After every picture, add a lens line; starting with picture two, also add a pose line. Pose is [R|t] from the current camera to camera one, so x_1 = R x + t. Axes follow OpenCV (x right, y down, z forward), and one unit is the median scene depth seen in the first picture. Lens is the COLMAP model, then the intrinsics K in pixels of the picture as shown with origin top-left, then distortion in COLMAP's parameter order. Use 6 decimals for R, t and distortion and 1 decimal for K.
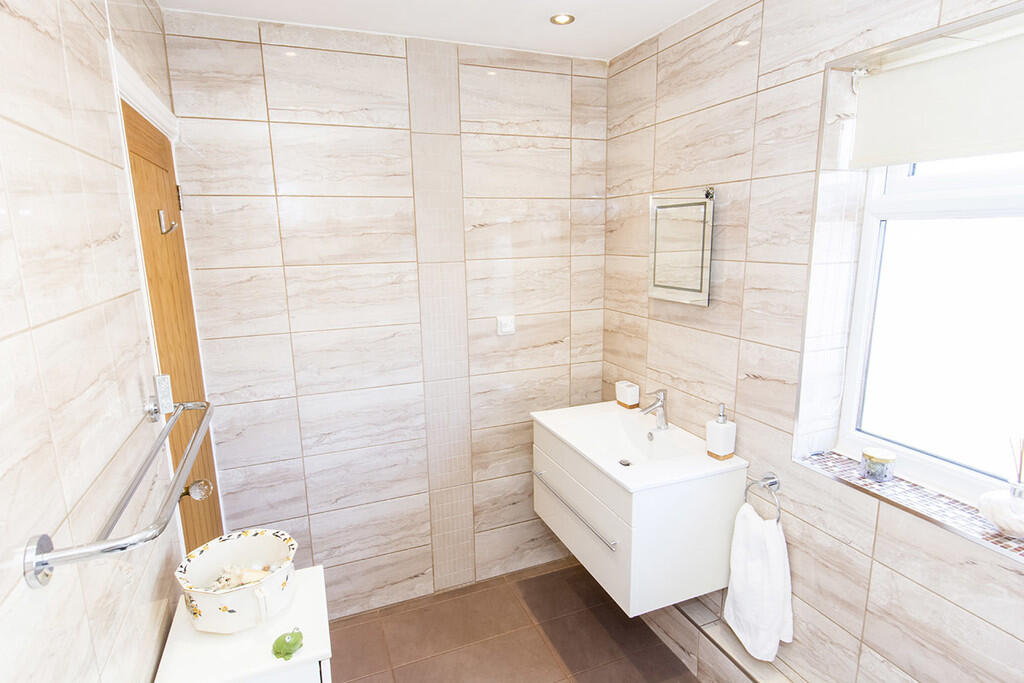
lens RADIAL K [[539.9, 0, 511.6], [0, 539.9, 341.5], [0, 0, 1]] dist [-0.000200, -0.000048]
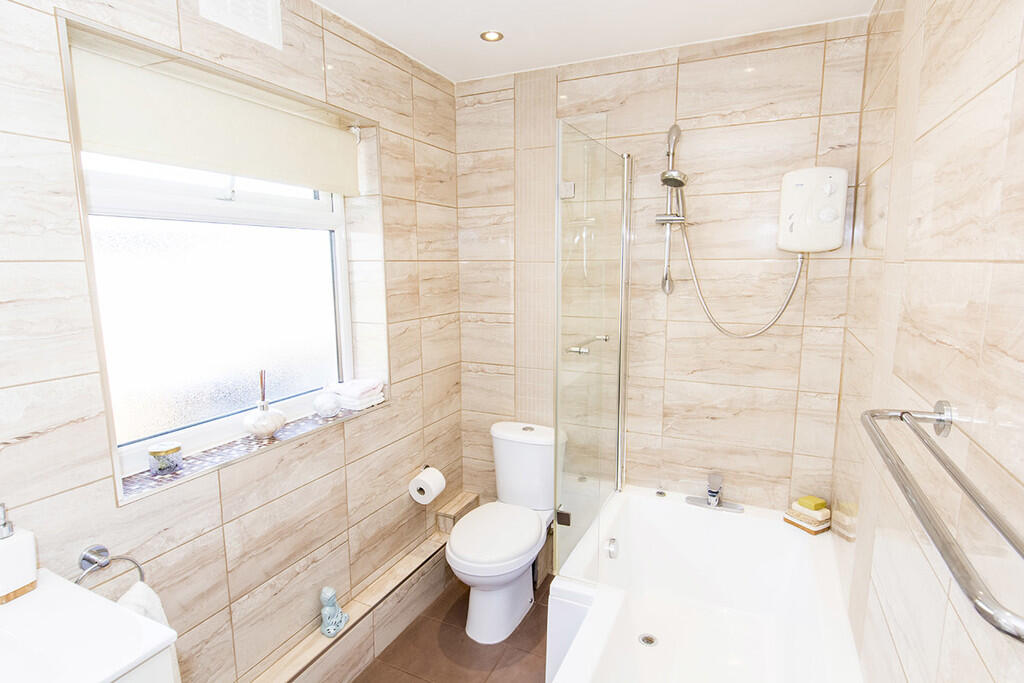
lens RADIAL K [[539.9, 0, 511.2], [0, 539.9, 341.7], [0, 0, 1]] dist [-0.000200, -0.000048]
pose [[-0.673532, -0.096008, 0.732896, -0.459272], [0.154338, 0.951406, 0.266469, -0.143239], [-0.722865, 0.292589, -0.625985, 1.071685]]
